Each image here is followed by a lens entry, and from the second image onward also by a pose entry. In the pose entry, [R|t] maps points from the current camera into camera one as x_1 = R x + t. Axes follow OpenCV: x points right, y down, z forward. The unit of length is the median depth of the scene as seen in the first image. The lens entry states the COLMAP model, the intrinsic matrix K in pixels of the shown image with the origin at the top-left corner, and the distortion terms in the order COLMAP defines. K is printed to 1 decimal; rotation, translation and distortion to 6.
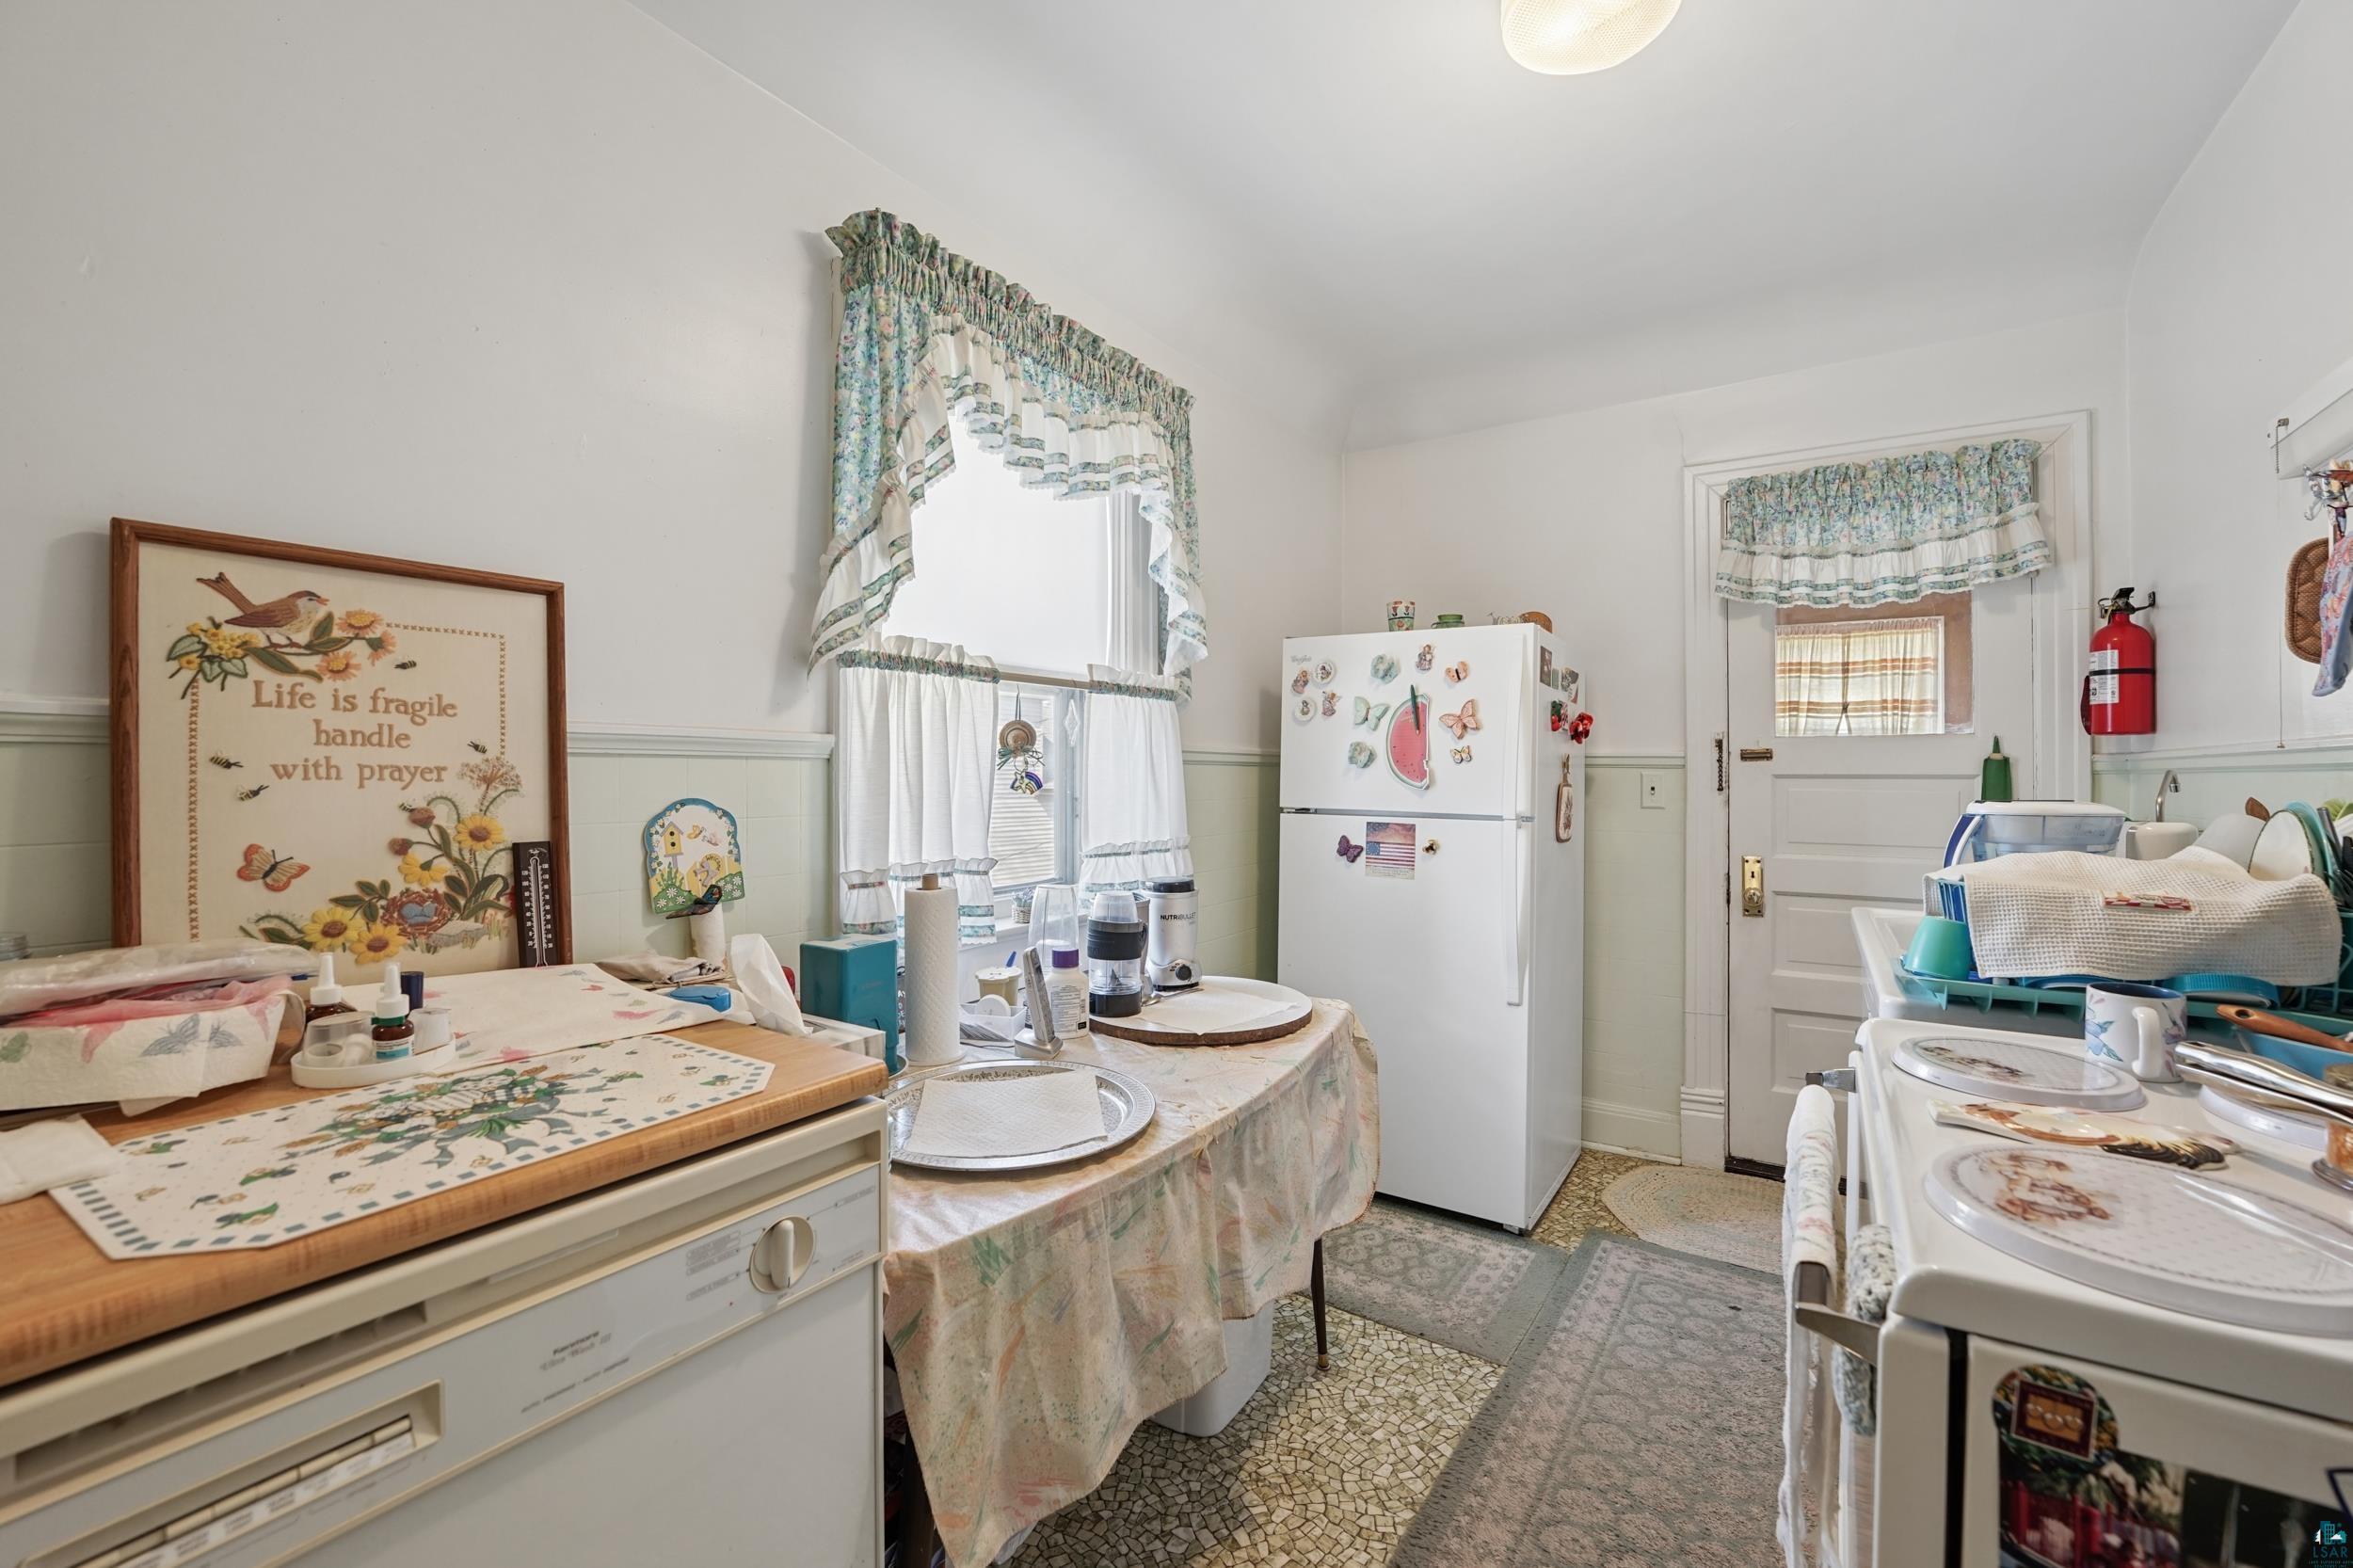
lens RADIAL K [[995.0, 0, 1175.9], [0, 995.0, 785.7], [0, 0, 1]] dist [-0.022505, 0.000118]
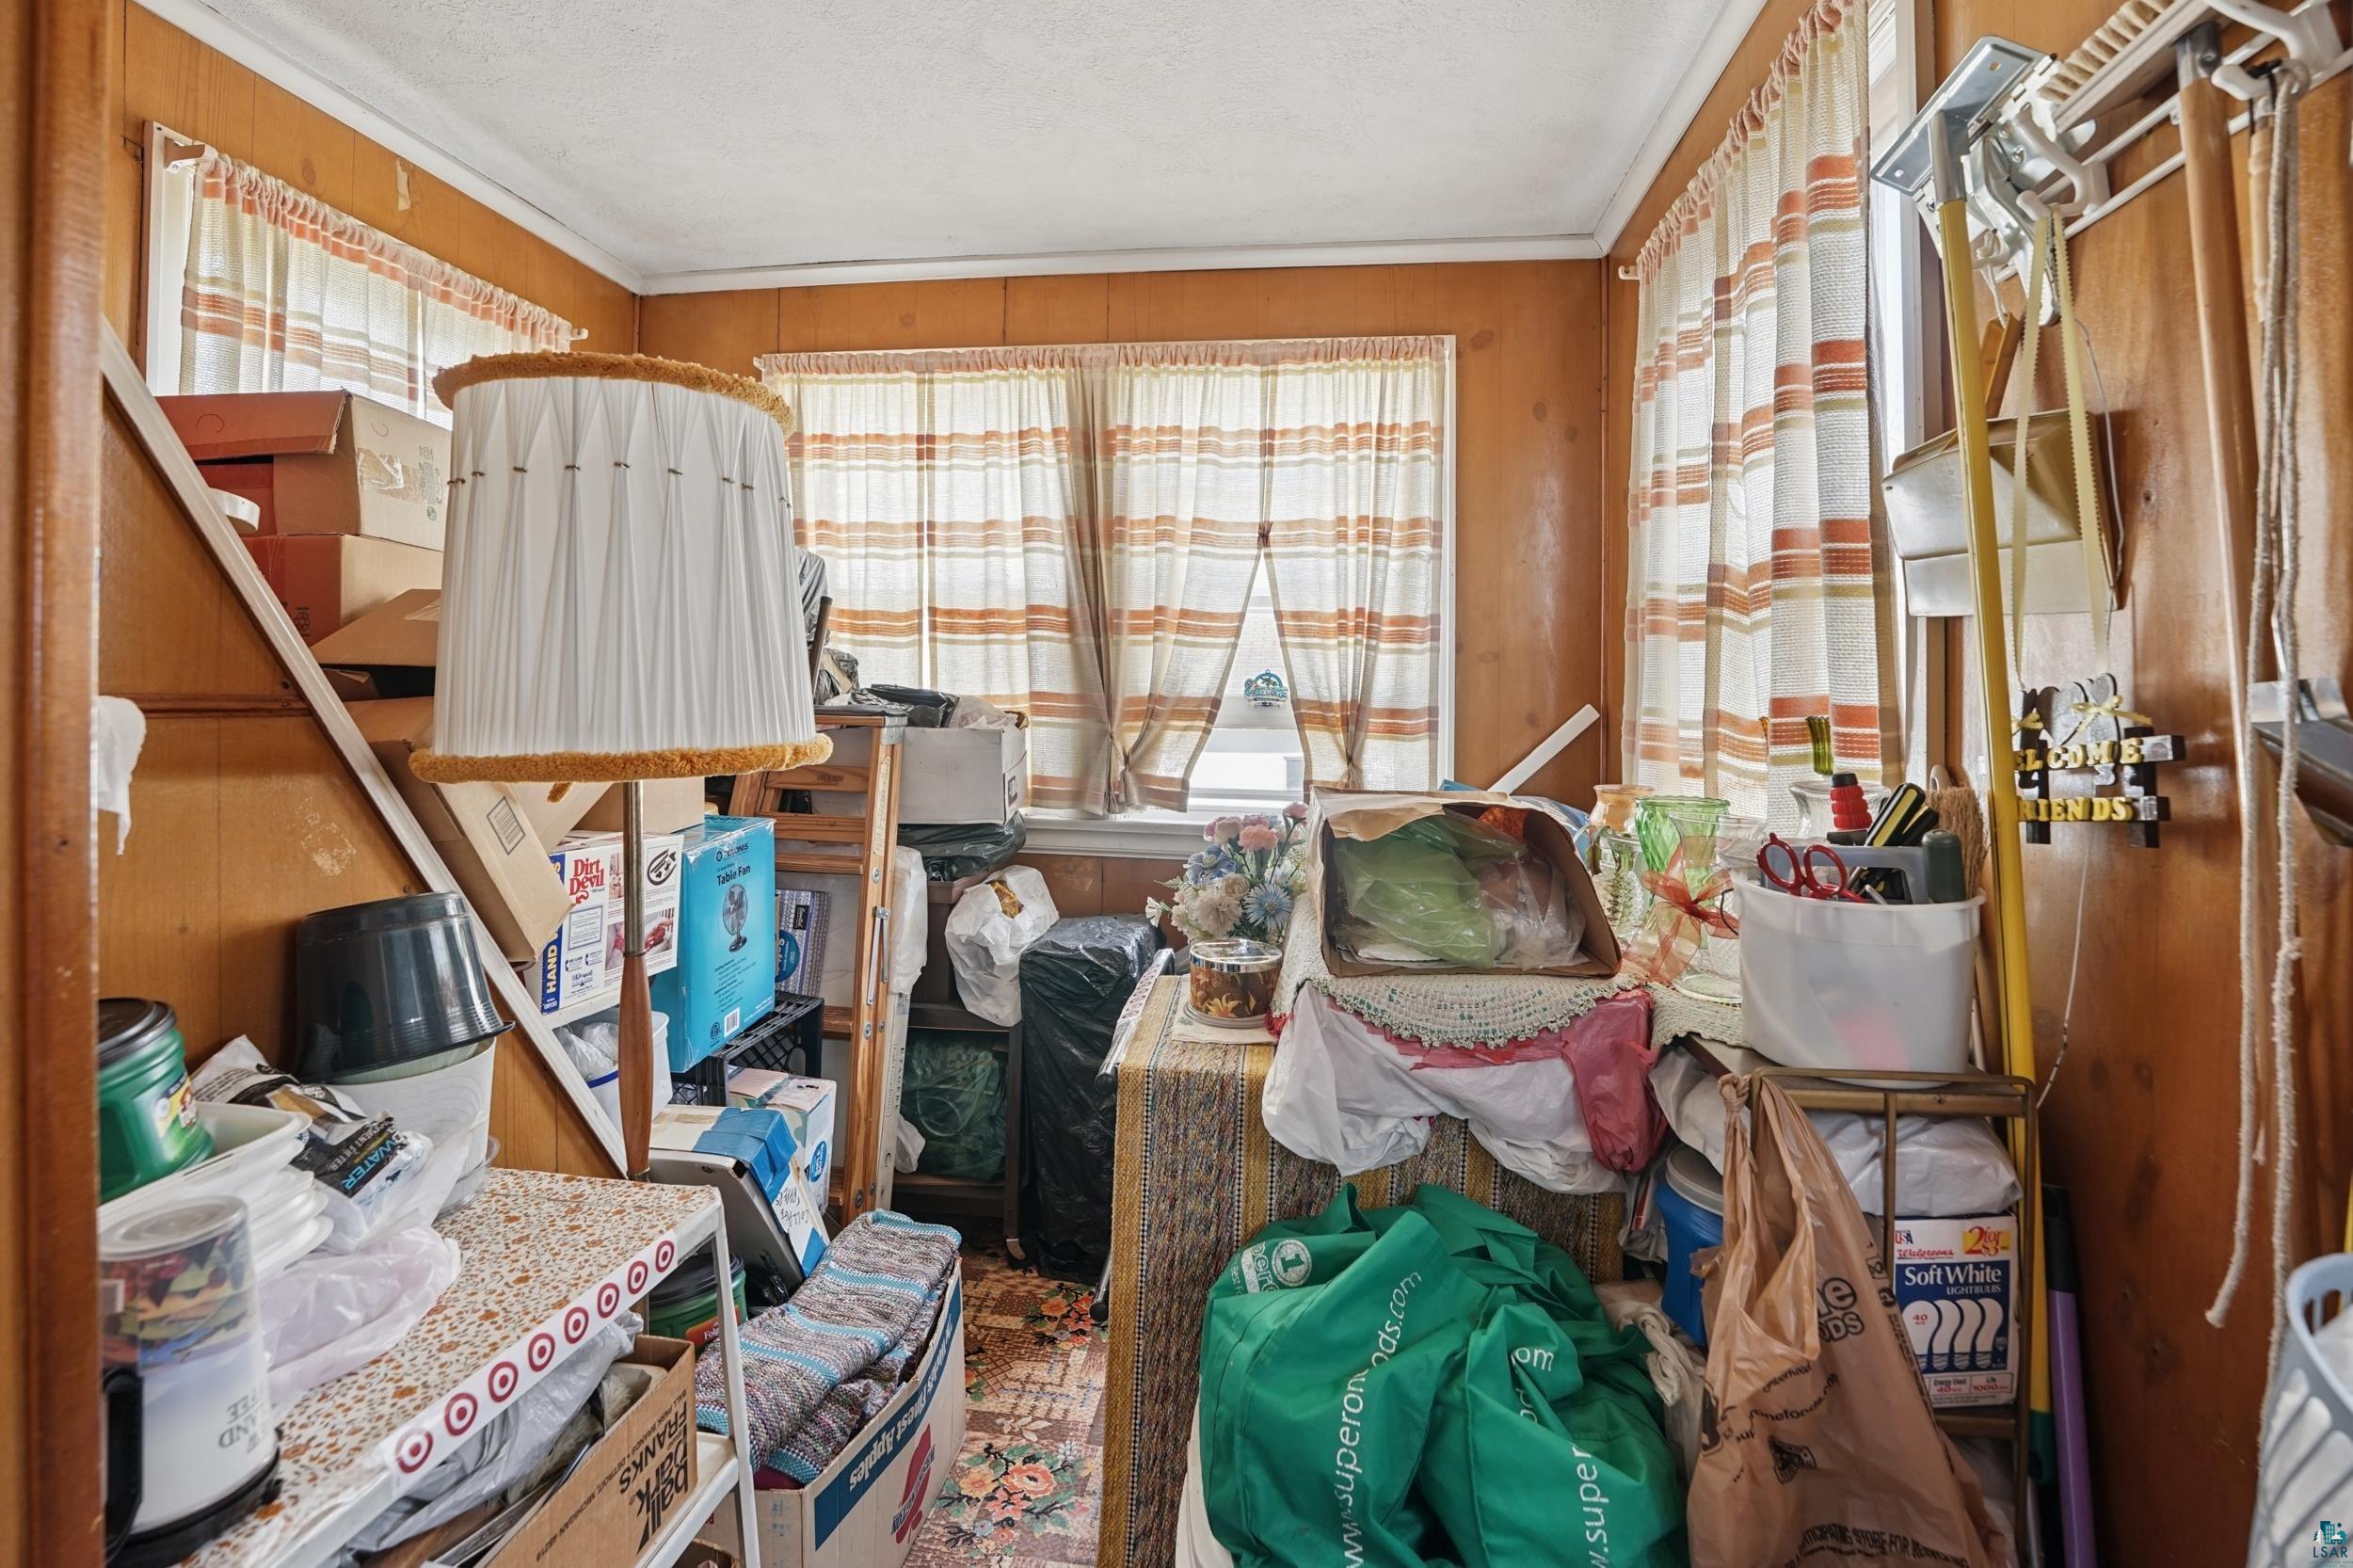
lens RADIAL K [[995.0, 0, 1181.9], [0, 995.0, 776.8], [0, 0, 1]] dist [-0.022505, 0.000118]
pose [[0.907536, 0.011966, 0.419805, 0.469295], [-0.009597, 0.999924, -0.007755, 0.032467], [-0.419866, 0.003009, 0.907581, 0.625254]]
